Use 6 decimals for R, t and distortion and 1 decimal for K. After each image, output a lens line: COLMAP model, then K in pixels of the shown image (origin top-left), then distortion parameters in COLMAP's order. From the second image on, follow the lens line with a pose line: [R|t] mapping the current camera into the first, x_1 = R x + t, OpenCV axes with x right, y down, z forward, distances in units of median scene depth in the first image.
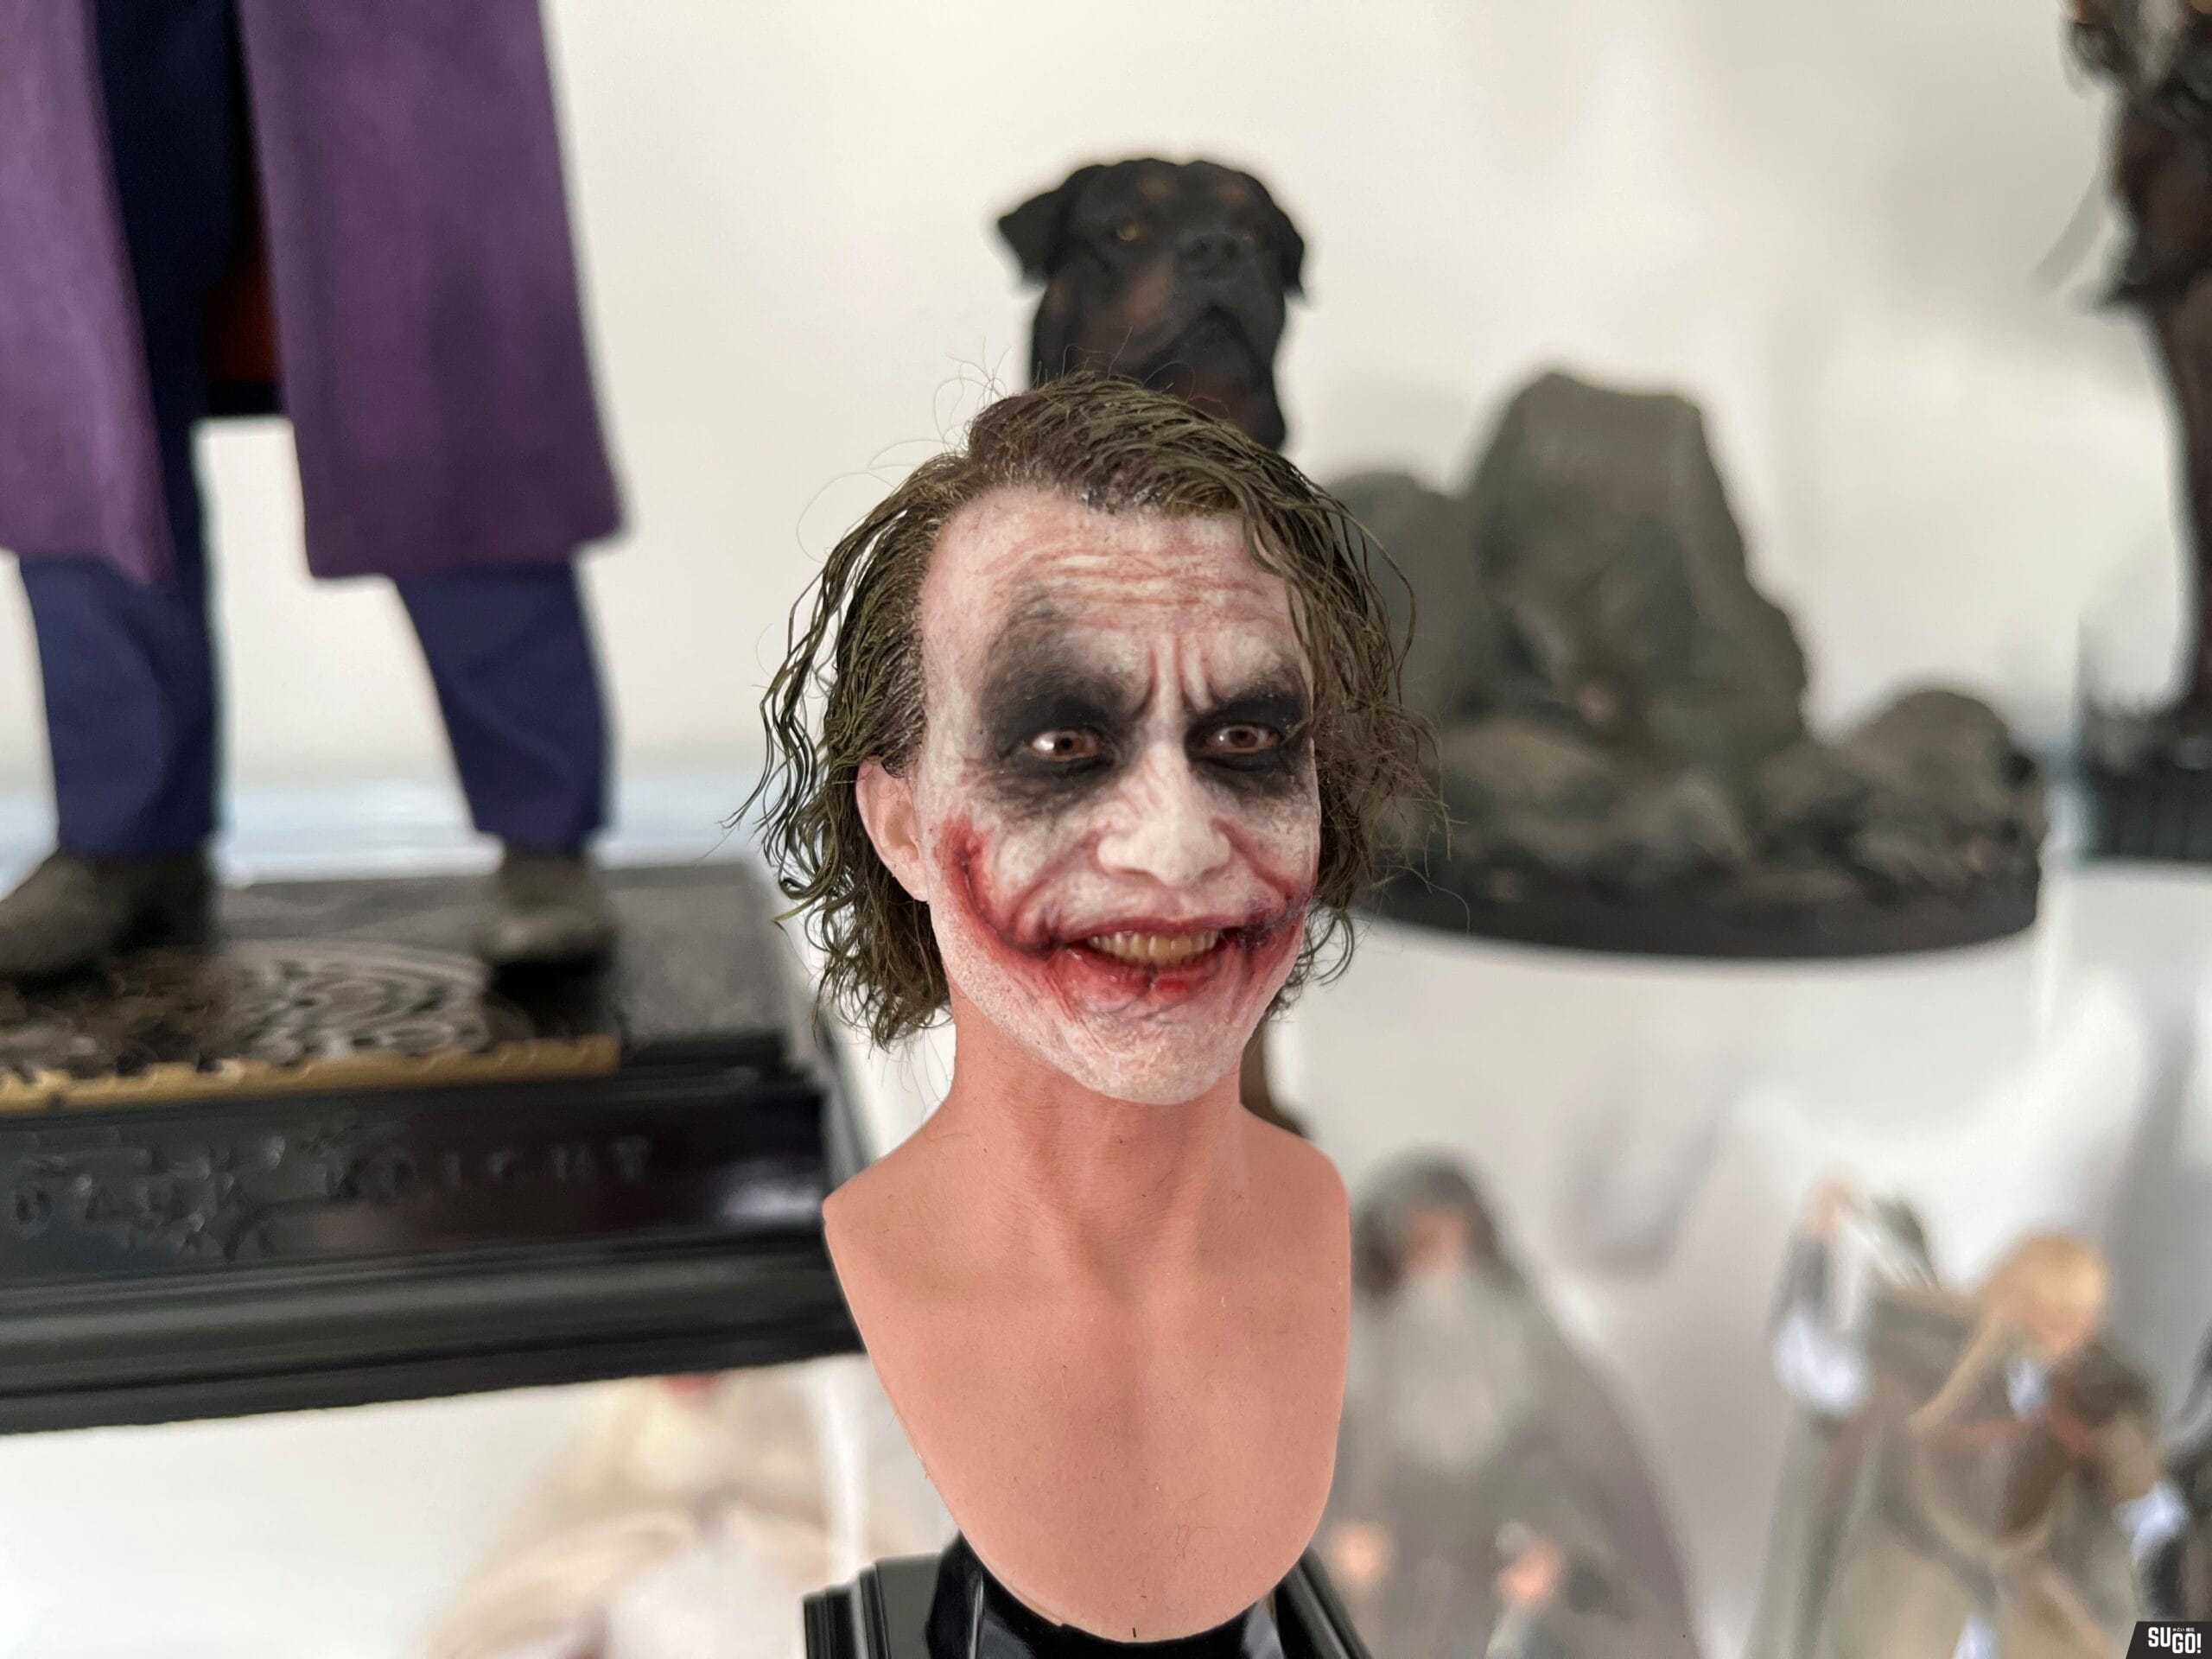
lens RADIAL K [[1753.7, 0, 1106.0], [0, 1753.7, 829.5], [0, 0, 1]] dist [-0.011770, -0.007594]
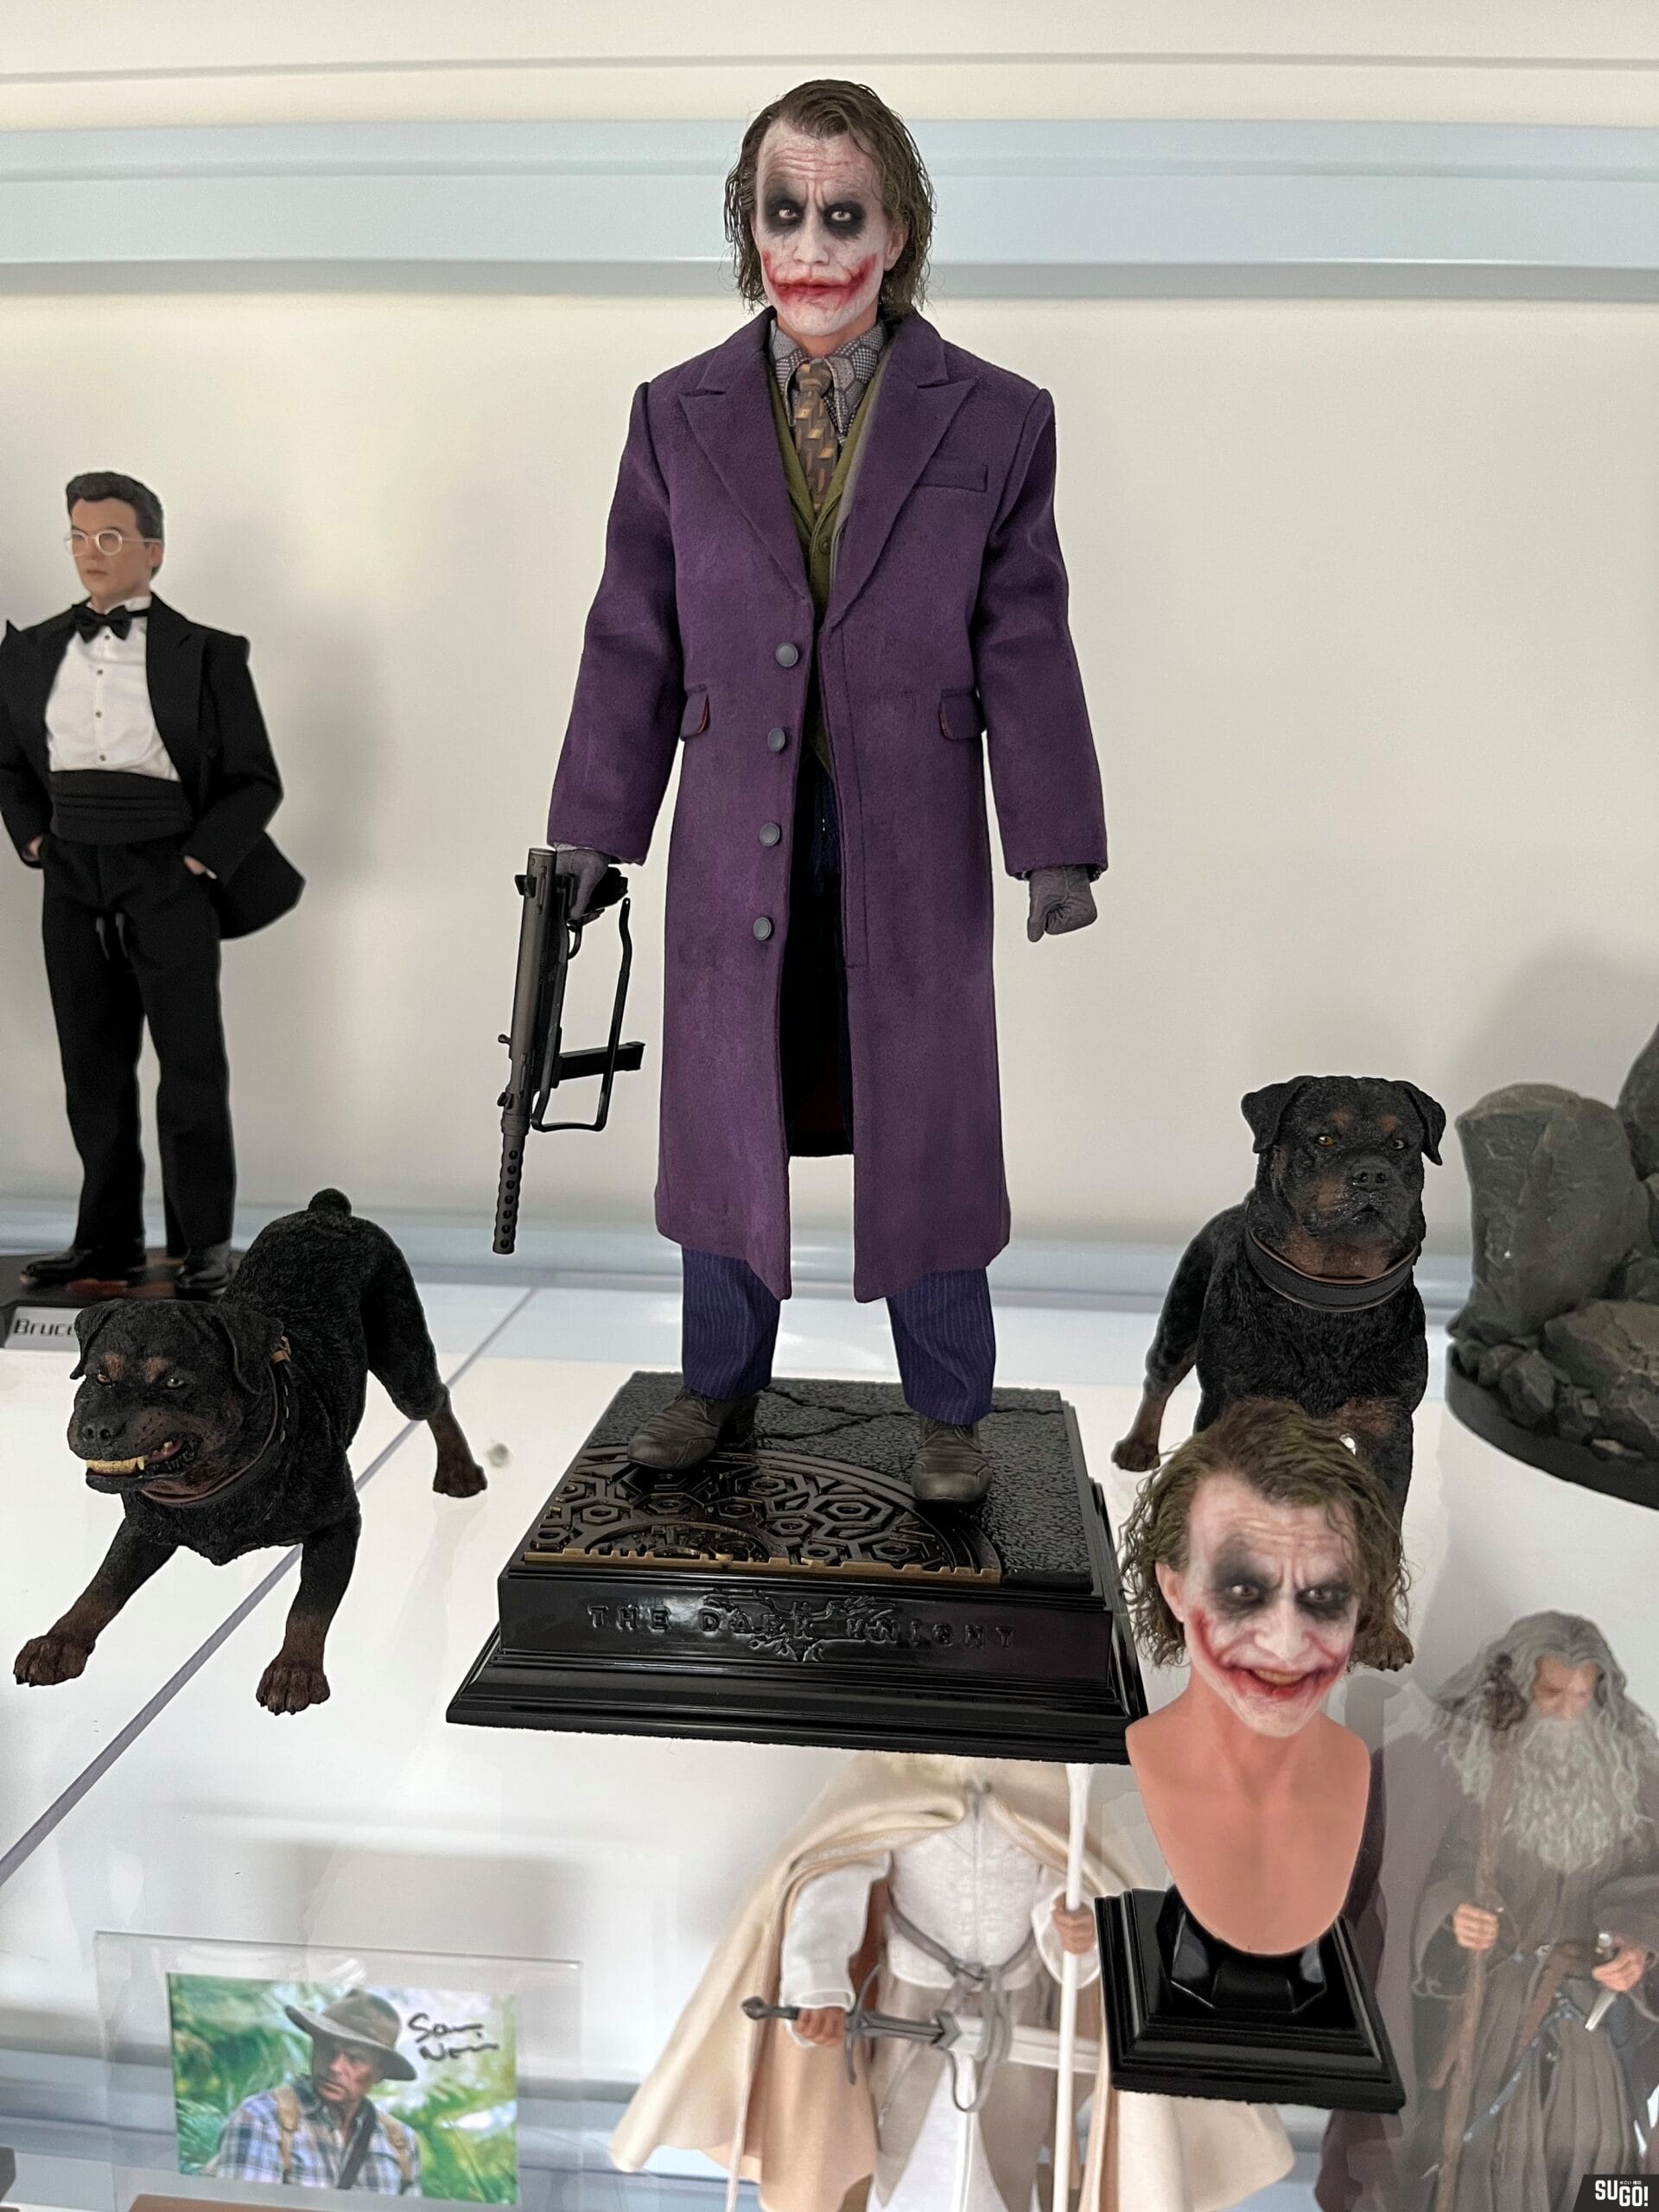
lens RADIAL K [[1702.4, 0, 829.5], [0, 1702.4, 1106.0], [0, 0, 1]] dist [0.000156, -0.001772]
pose [[0.955060, 0.071744, -0.287600, 0.058754], [-0.073159, 0.997303, 0.005840, -0.708407], [0.287243, 0.015463, 0.957733, -1.512438]]
